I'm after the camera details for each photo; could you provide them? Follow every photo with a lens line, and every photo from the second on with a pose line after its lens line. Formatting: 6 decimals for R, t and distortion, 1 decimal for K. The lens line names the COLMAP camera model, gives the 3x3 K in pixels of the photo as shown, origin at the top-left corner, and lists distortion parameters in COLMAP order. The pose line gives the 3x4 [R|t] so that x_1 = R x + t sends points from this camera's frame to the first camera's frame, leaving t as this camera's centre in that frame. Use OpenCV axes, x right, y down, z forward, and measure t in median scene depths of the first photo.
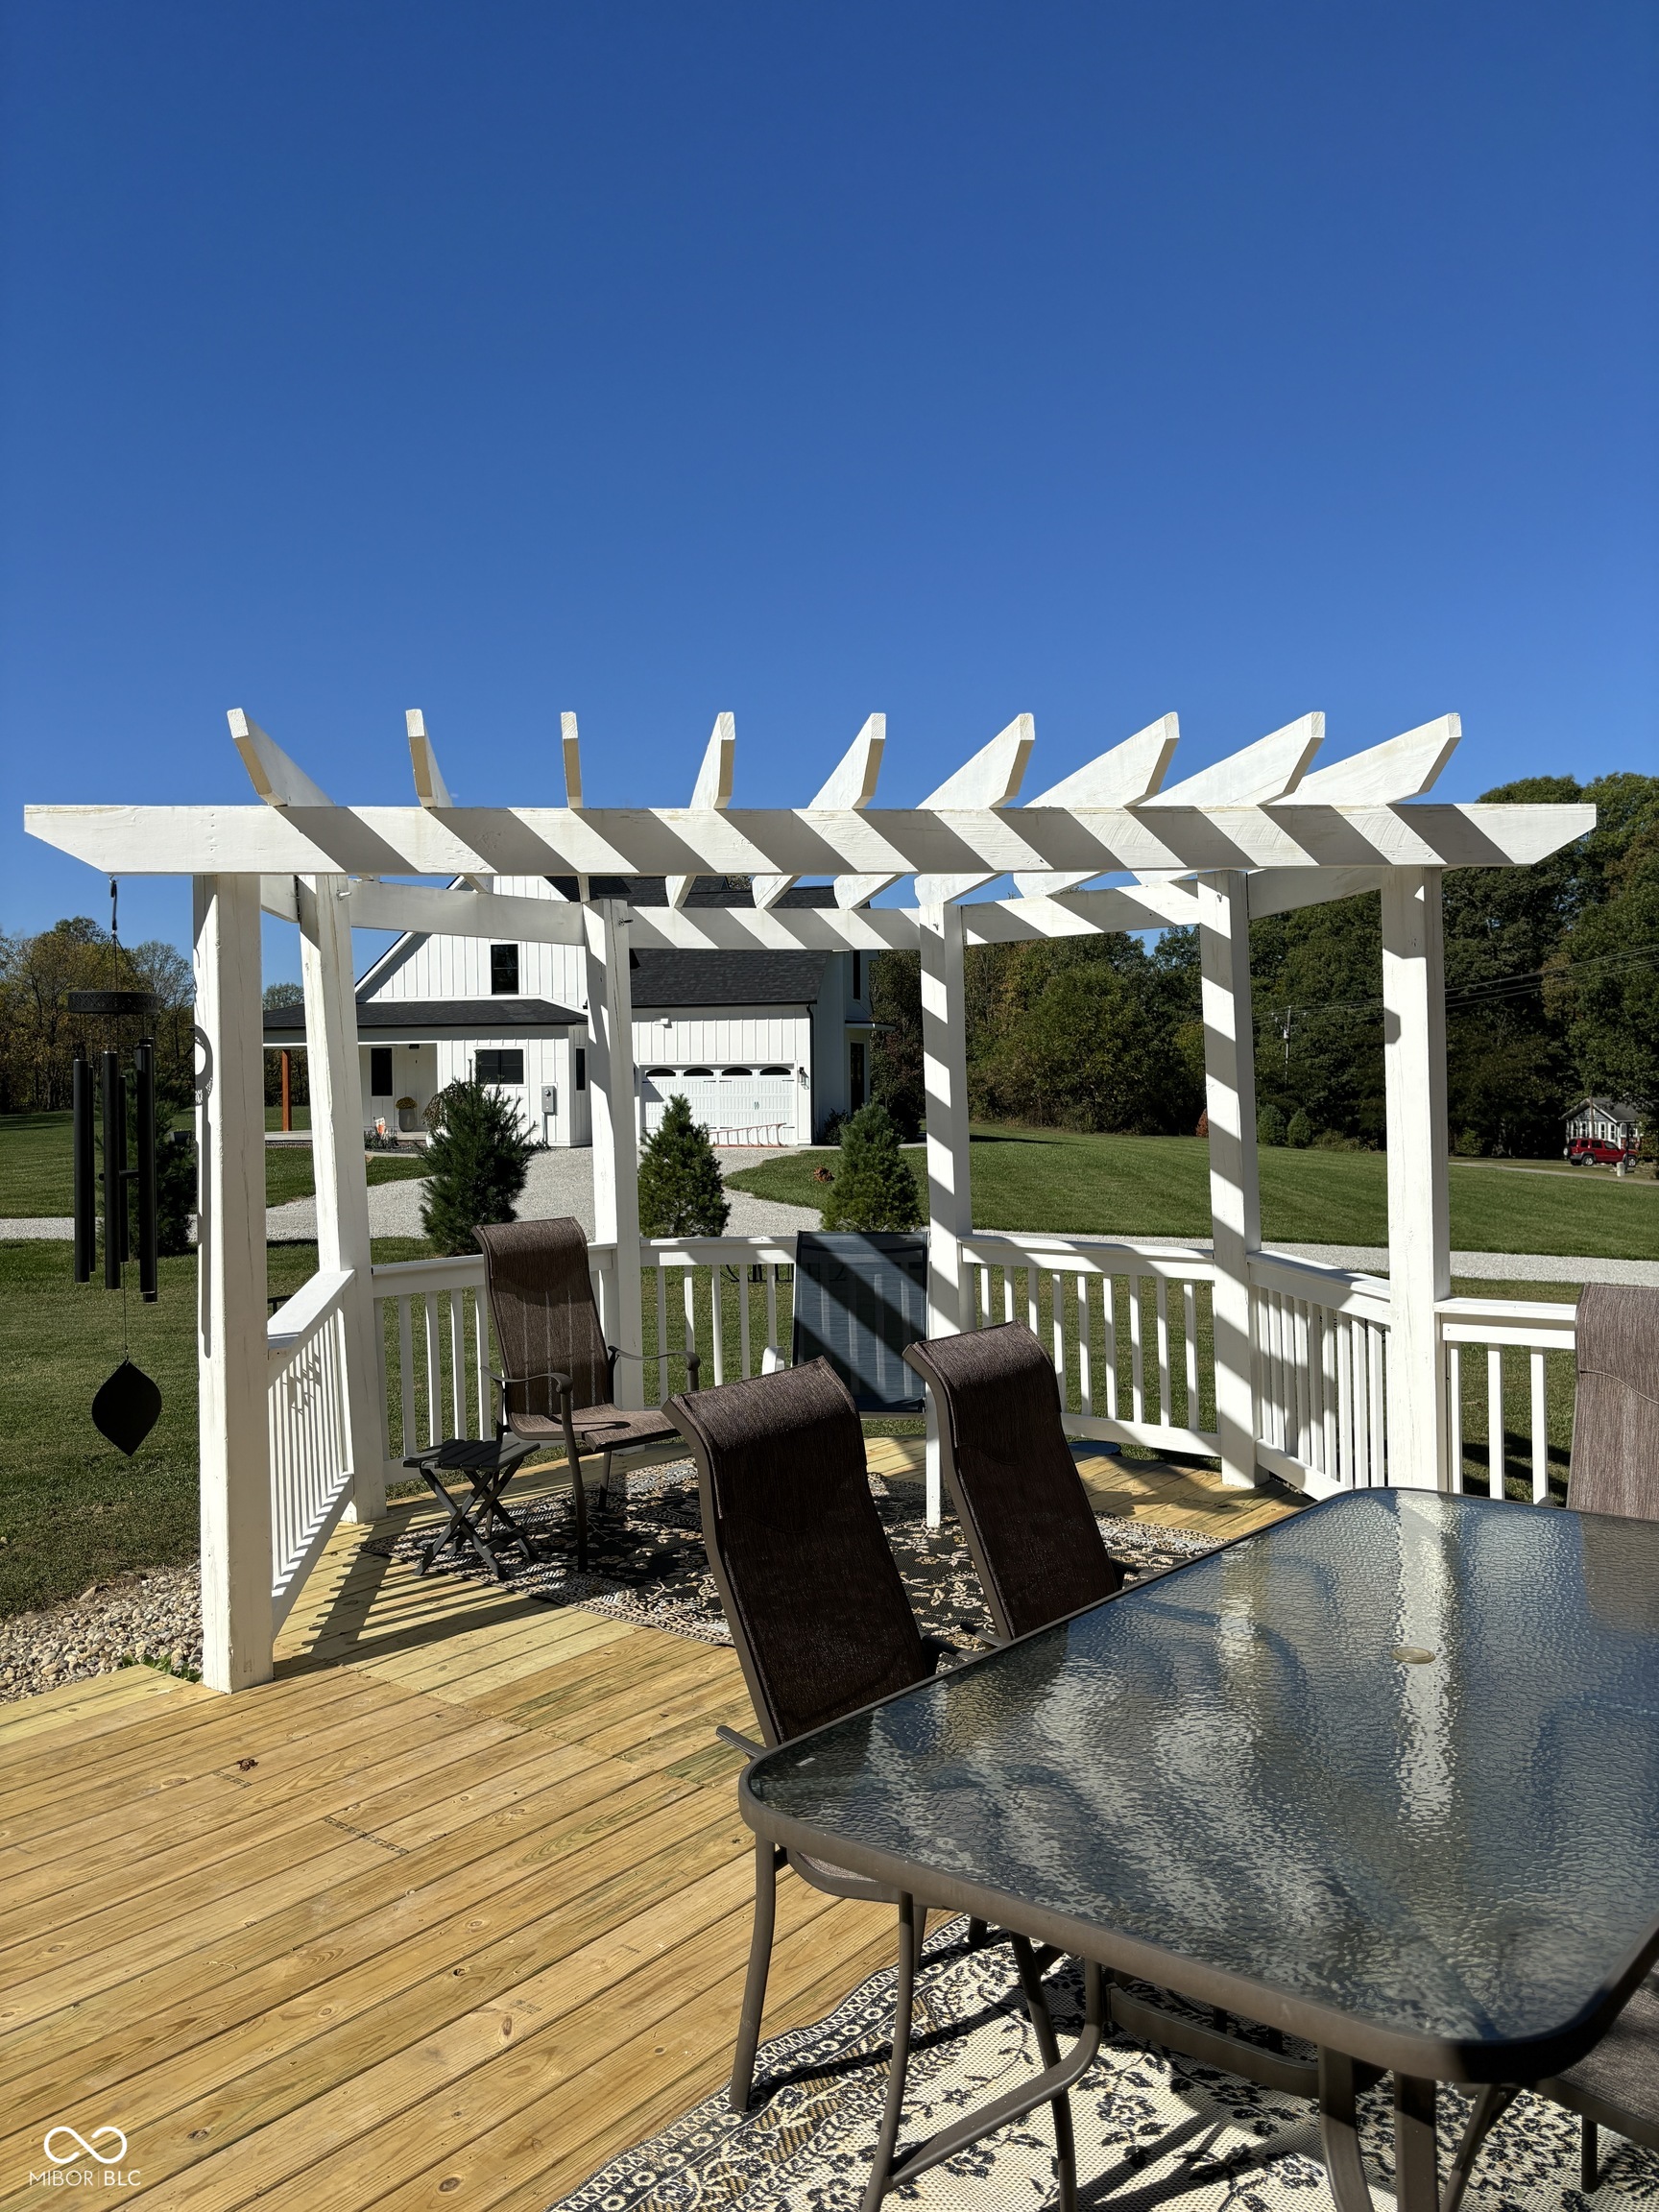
lens RADIAL K [[1664.0, 0, 825.9], [0, 1664.0, 1098.3], [0, 0, 1]] dist [0.047407, -0.049926]
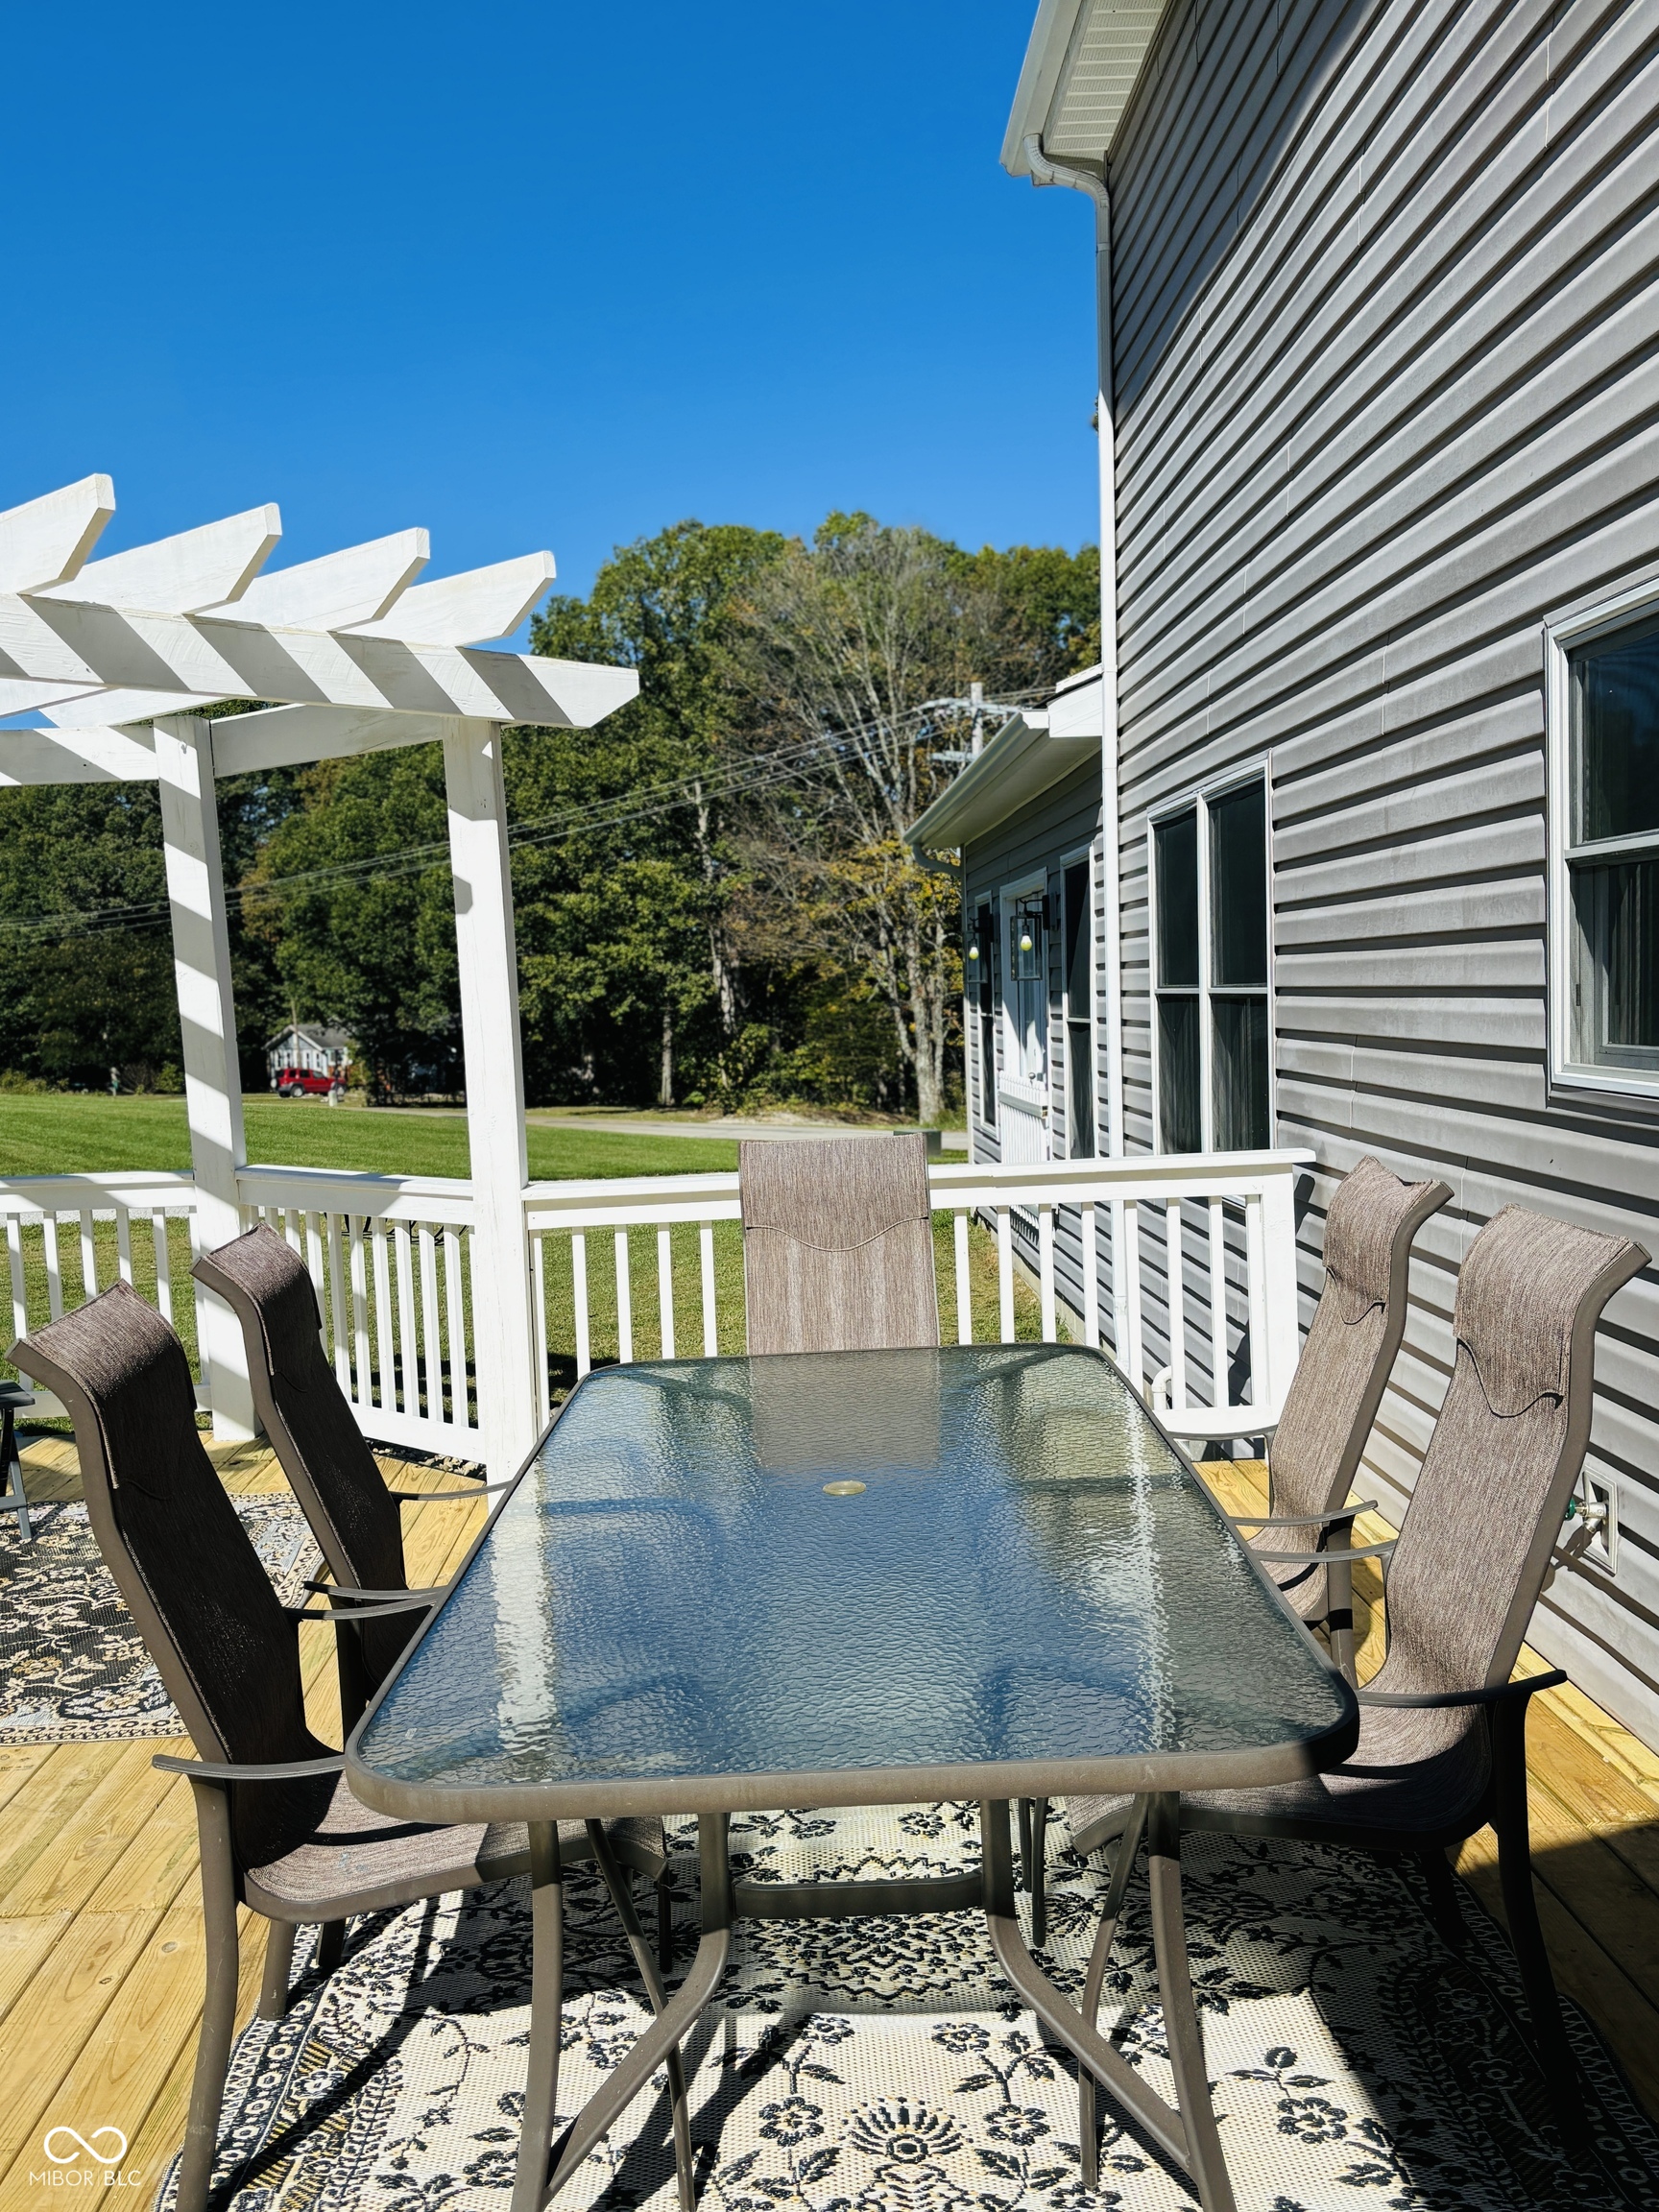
lens RADIAL K [[1888.2, 0, 818.3], [0, 1888.2, 1096.1], [0, 0, 1]] dist [0.045654, -0.026627]
pose [[0.766074, -0.051759, 0.640665, -0.183005], [0.029345, 0.998530, 0.045581, 0.025826], [-0.642082, -0.016119, 0.766466, 0.081834]]
